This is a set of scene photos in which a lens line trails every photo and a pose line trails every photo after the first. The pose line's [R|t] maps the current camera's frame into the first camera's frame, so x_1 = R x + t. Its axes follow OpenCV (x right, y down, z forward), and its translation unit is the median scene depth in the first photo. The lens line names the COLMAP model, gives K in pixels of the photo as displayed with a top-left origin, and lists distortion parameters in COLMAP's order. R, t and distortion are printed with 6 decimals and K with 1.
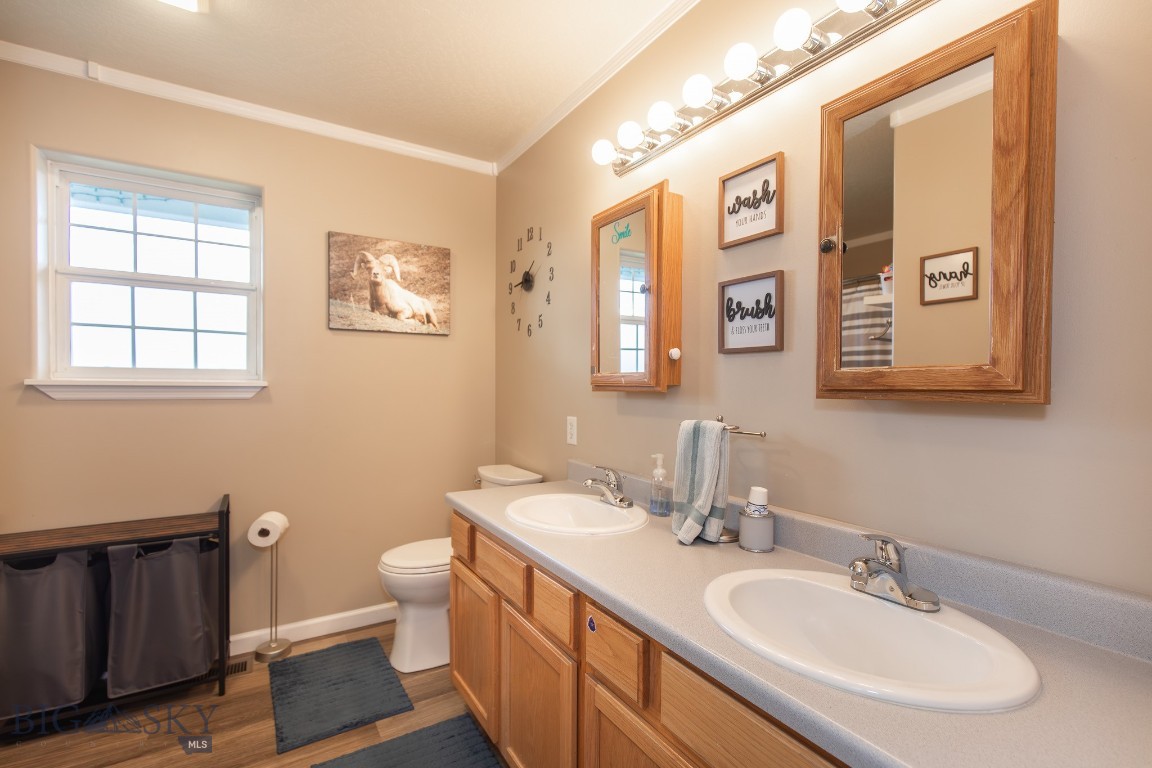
lens RADIAL K [[520.9, 0, 573.7], [0, 520.9, 390.4], [0, 0, 1]] dist [0.012872, -0.002612]
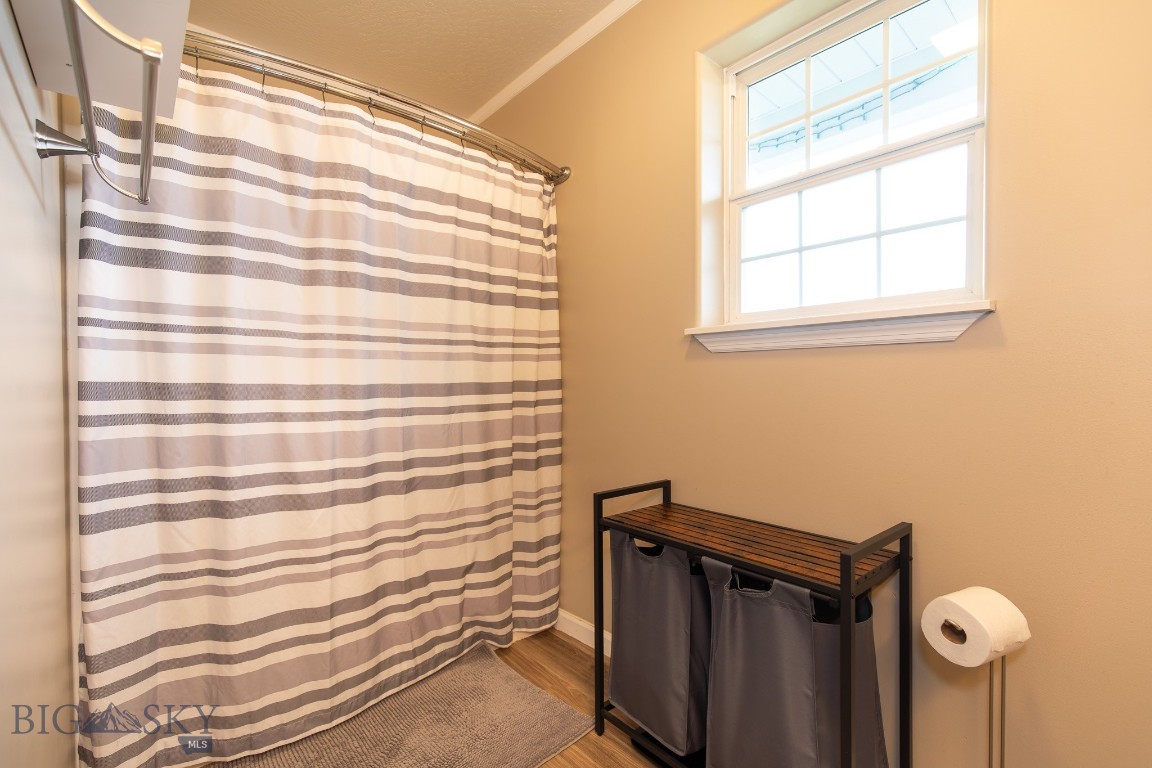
lens RADIAL K [[520.9, 0, 575.9], [0, 520.9, 385.7], [0, 0, 1]] dist [0.012872, -0.002612]
pose [[0.165152, 0.002551, -0.986265, -0.210621], [-0.000069, 0.999997, 0.002575, 0.063943], [0.986268, -0.000357, 0.165151, 0.621903]]
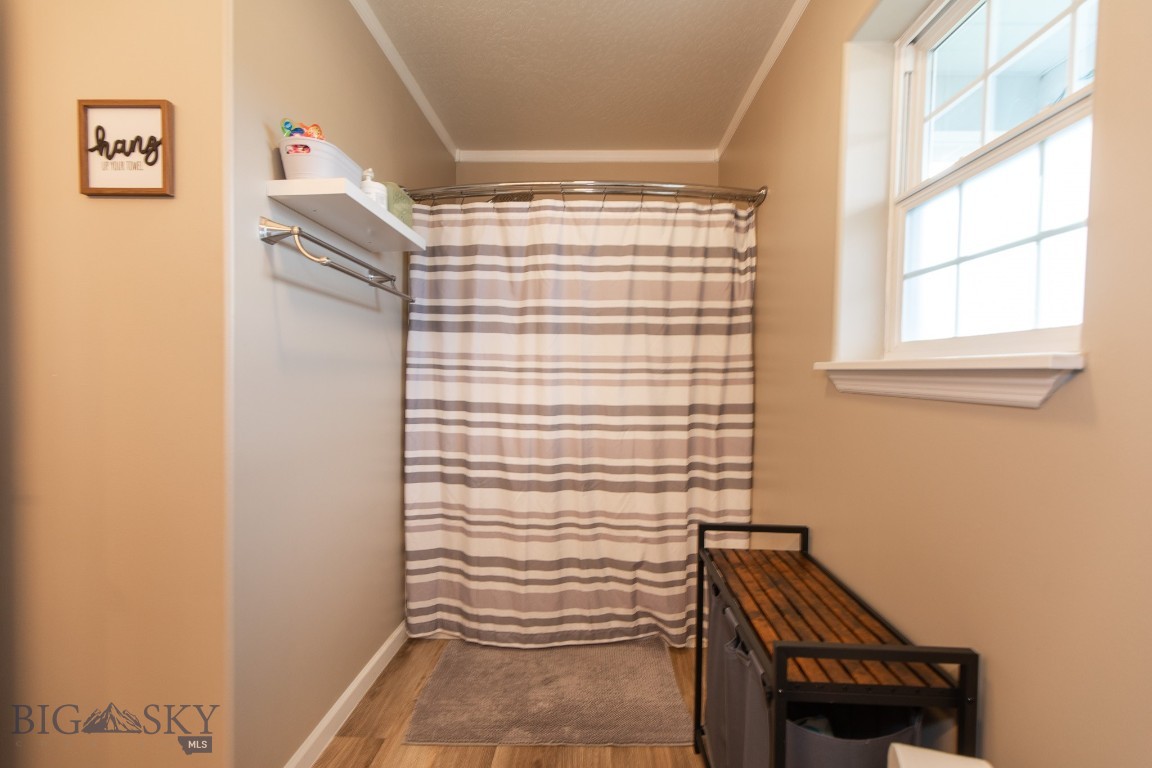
lens RADIAL K [[520.9, 0, 575.3], [0, 520.9, 381.5], [0, 0, 1]] dist [0.012872, -0.002612]
pose [[-0.553691, 0.004380, -0.832710, -0.191018], [-0.021603, 0.999574, 0.019623, -0.000409], [0.832442, 0.028854, -0.553361, 1.029927]]
